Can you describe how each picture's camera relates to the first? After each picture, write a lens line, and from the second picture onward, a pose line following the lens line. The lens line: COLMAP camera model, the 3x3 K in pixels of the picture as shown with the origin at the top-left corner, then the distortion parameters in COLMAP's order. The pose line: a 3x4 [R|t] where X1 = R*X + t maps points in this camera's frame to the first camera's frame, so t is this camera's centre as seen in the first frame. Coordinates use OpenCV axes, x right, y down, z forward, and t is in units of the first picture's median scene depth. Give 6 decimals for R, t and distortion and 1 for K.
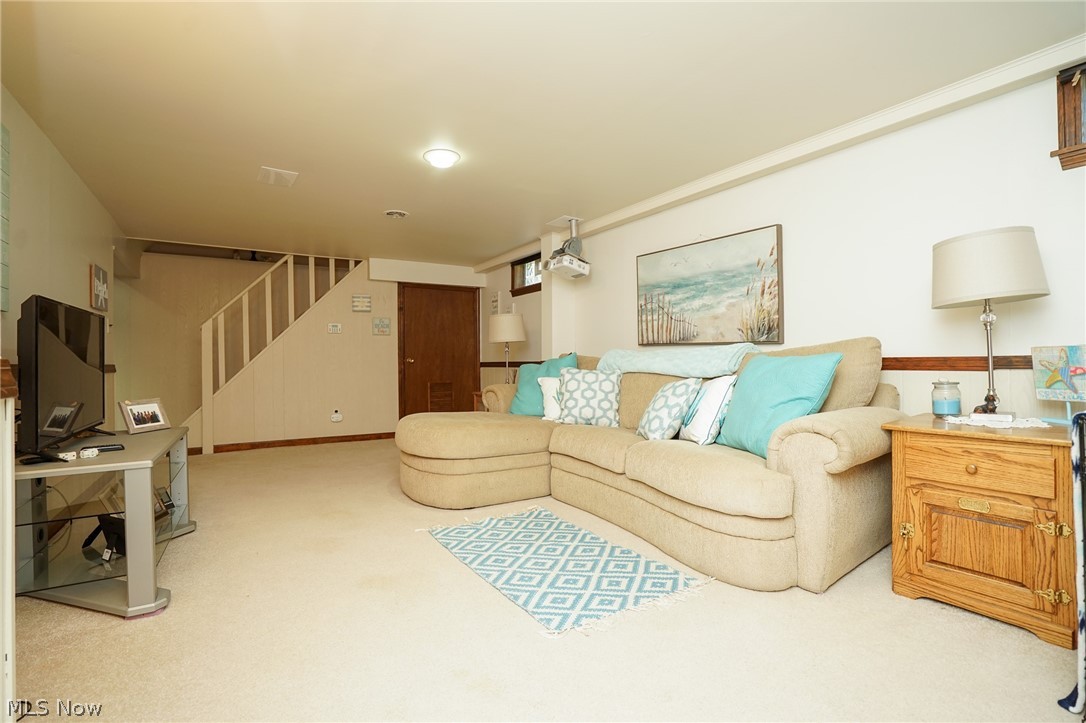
lens RADIAL K [[502.2, 0, 543.0], [0, 502.2, 361.5], [0, 0, 1]] dist [-0.056986, 0.025956]
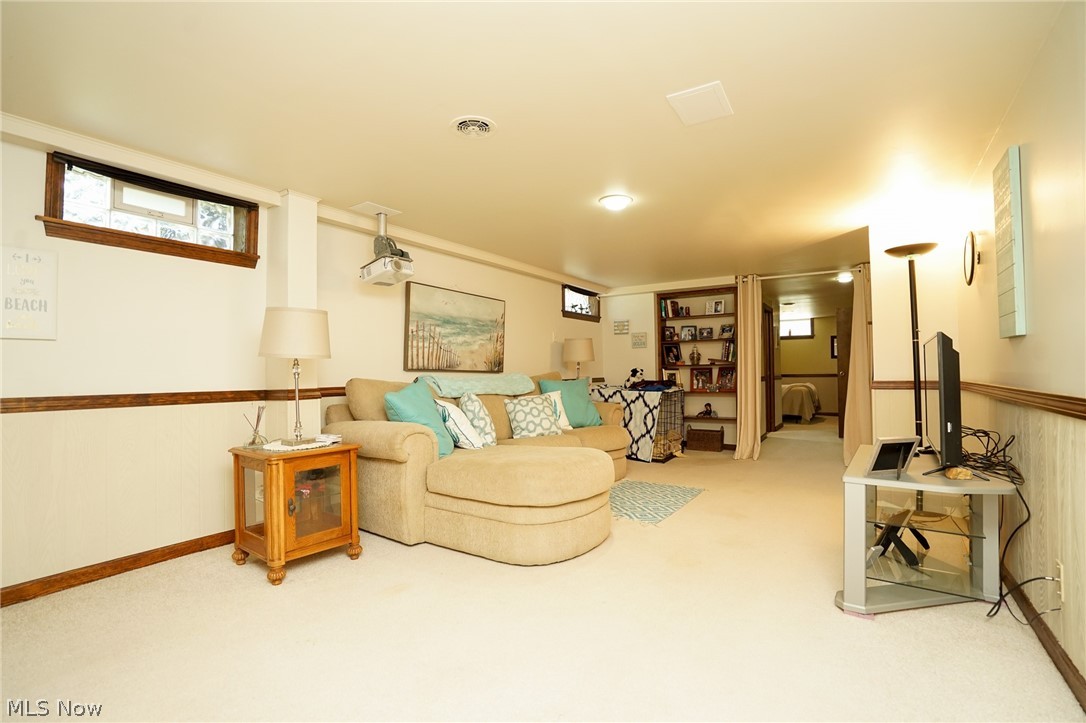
lens RADIAL K [[502.2, 0, 543.0], [0, 502.2, 361.5], [0, 0, 1]] dist [-0.056986, 0.025956]
pose [[-0.398598, 0.032148, 0.916562, -0.888543], [0.012690, 0.999483, -0.029538, -0.017959], [-0.917038, -0.000143, -0.398800, 1.235870]]
